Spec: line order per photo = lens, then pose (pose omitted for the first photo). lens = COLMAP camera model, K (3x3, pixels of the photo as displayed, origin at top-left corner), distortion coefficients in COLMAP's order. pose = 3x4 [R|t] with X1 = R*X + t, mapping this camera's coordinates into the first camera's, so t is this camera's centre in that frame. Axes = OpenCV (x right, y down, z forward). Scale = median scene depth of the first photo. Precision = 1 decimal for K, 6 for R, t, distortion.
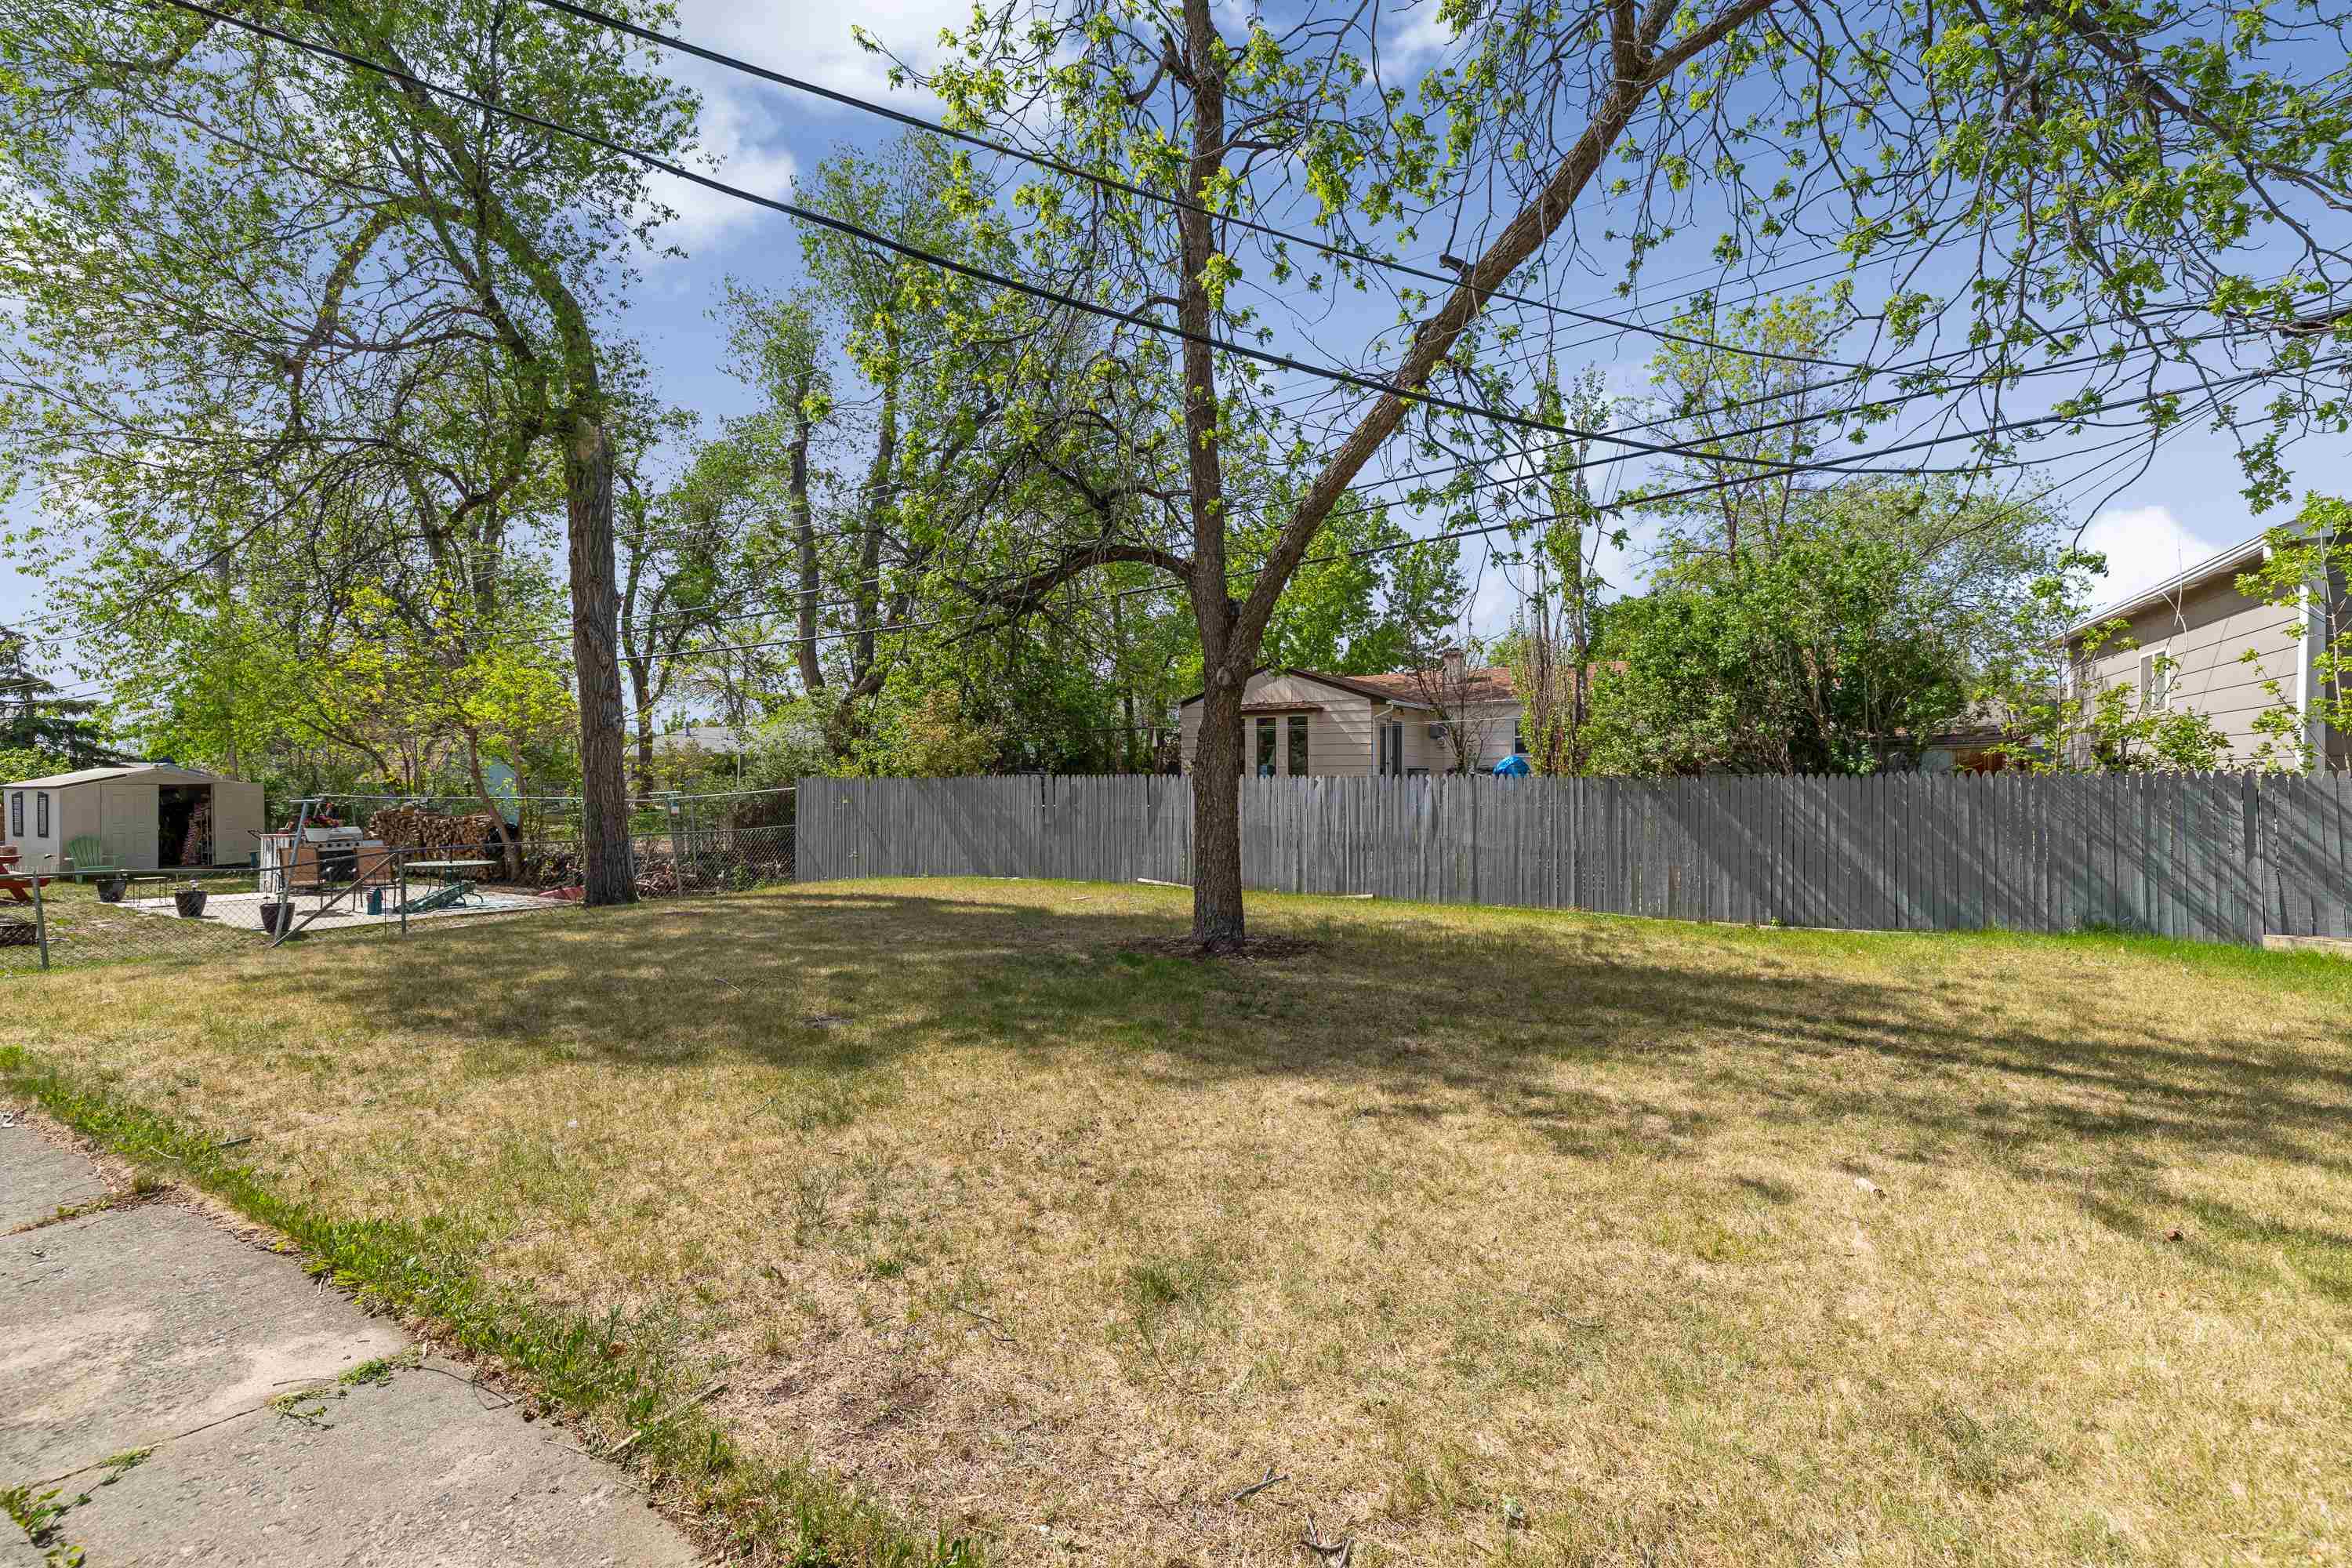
lens RADIAL K [[1022.4, 0, 1180.0], [0, 1022.4, 769.9], [0, 0, 1]] dist [-0.003345, -0.000091]
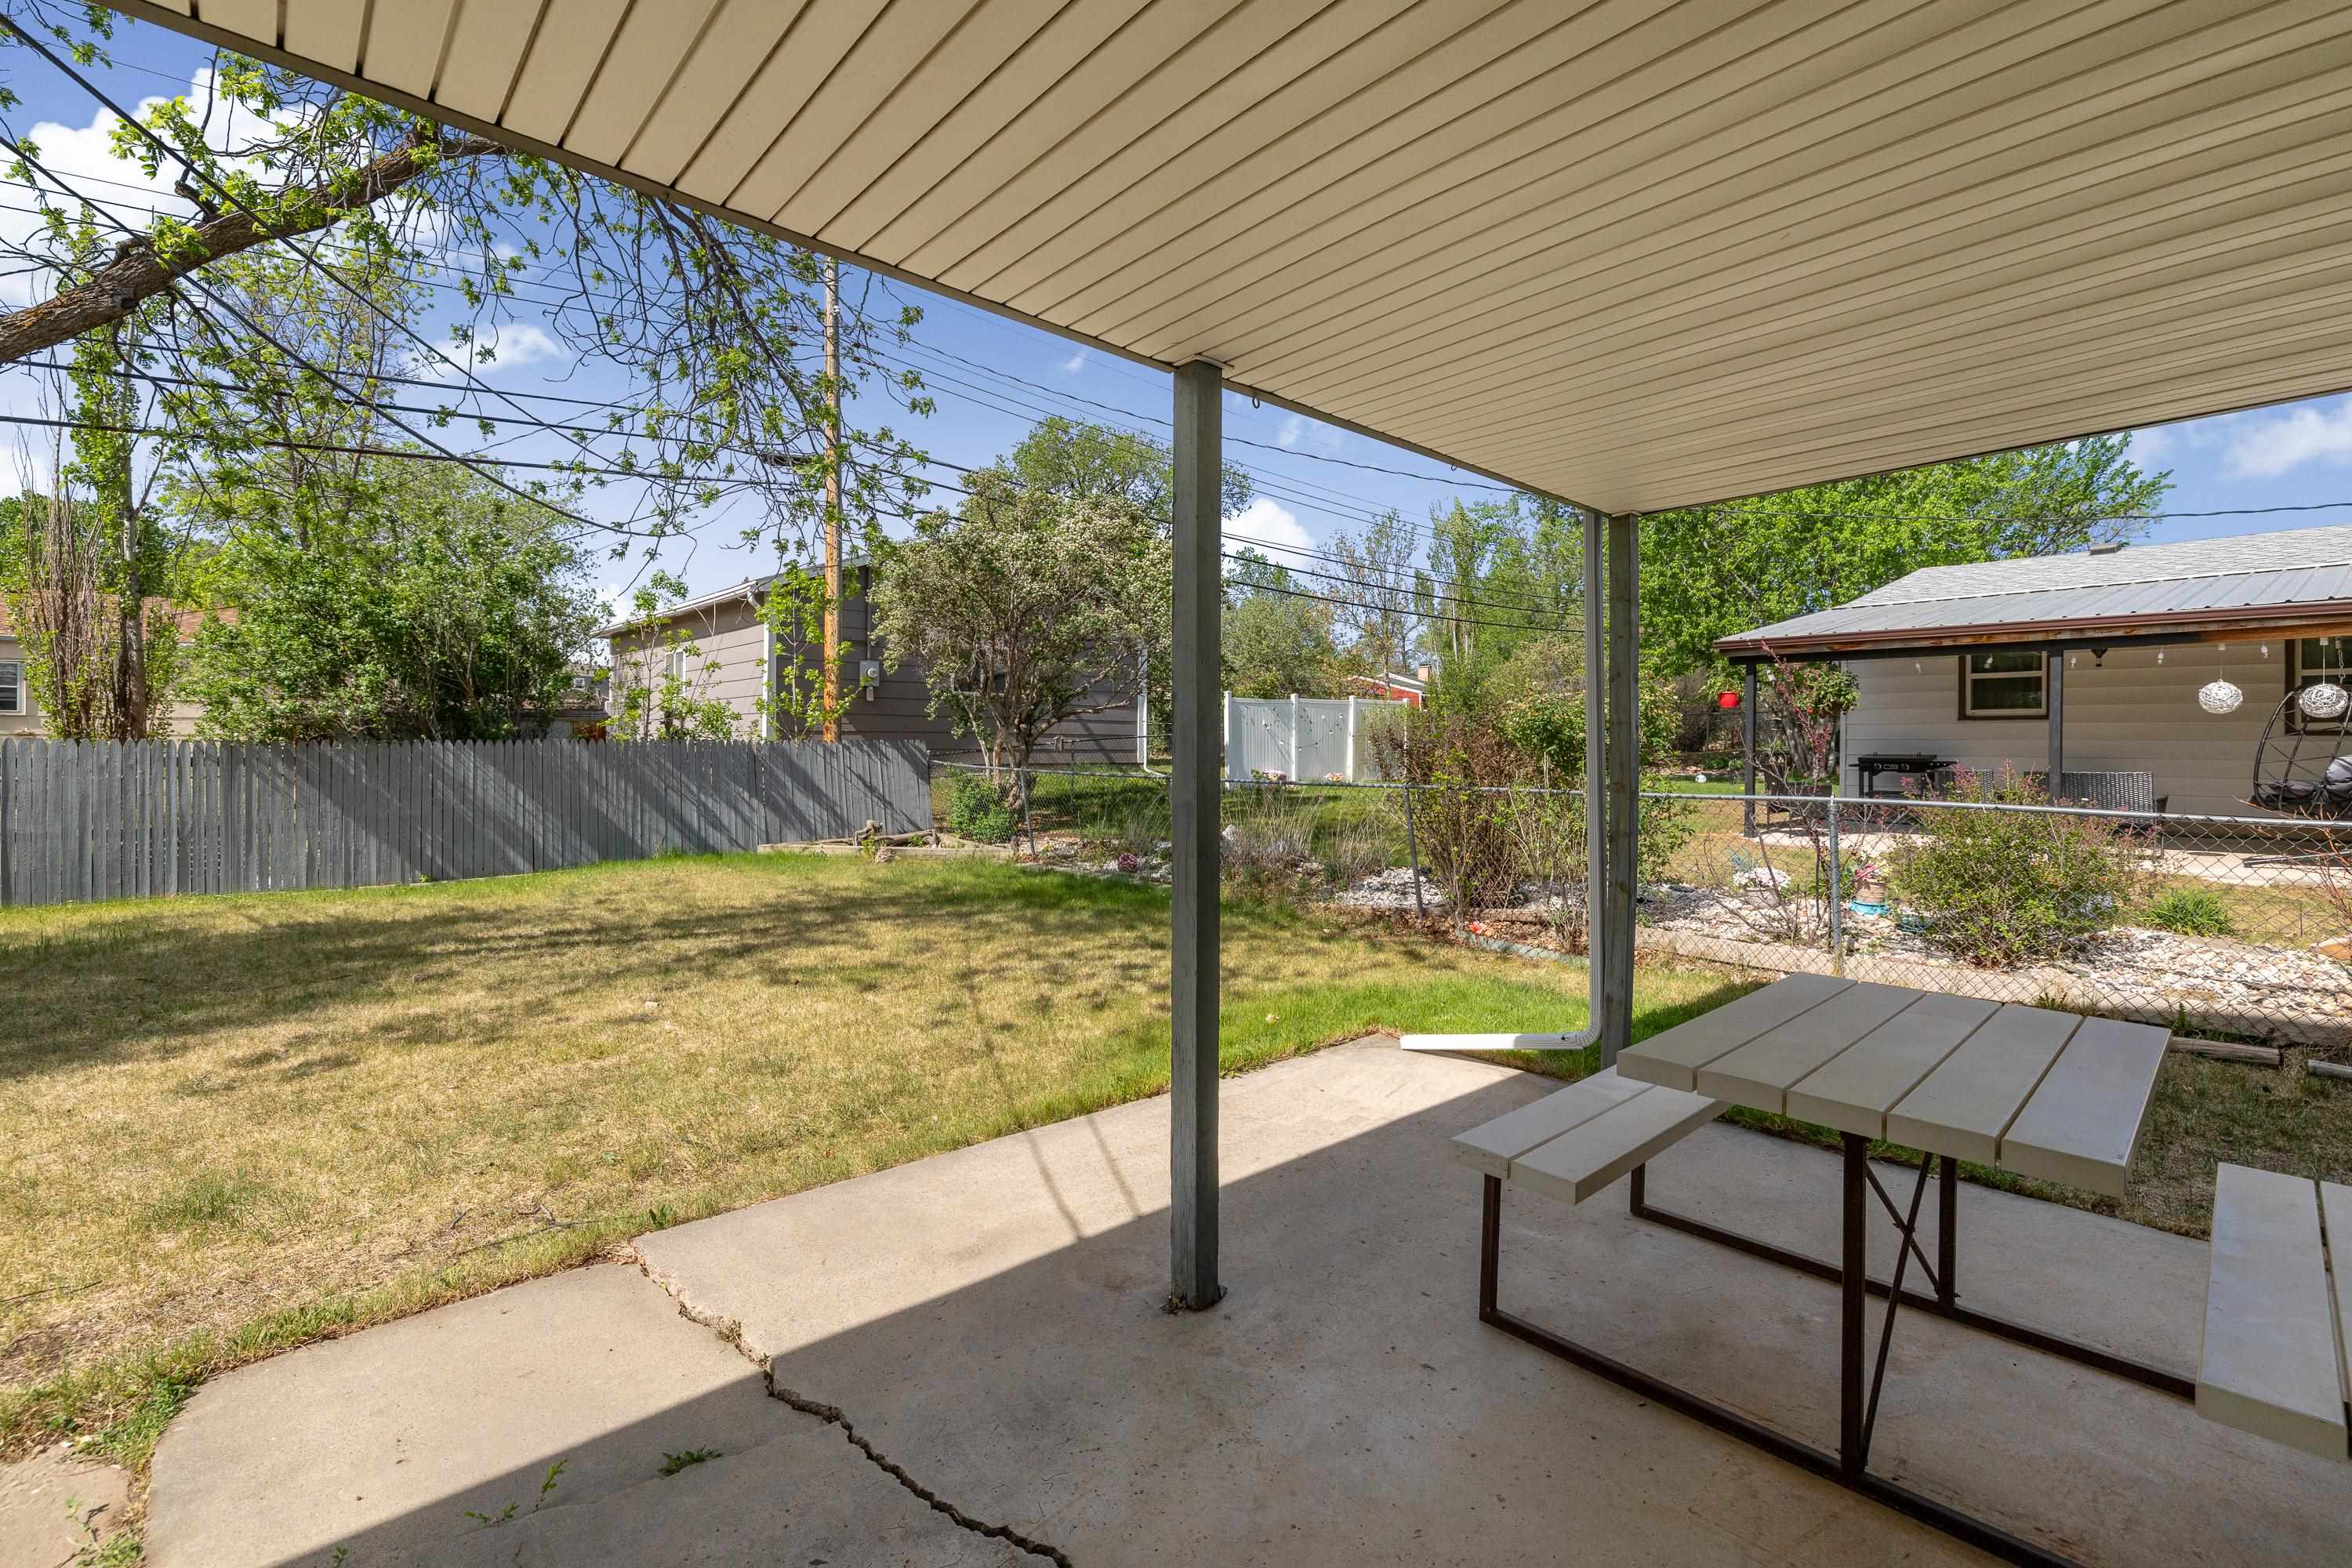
lens RADIAL K [[1022.4, 0, 1177.2], [0, 1022.4, 762.3], [0, 0, 1]] dist [-0.003345, -0.000091]
pose [[0.313259, -0.016850, 0.949518, -0.211793], [-0.005417, 0.999795, 0.019530, 0.001895], [-0.949652, -0.011262, 0.313104, -0.094594]]
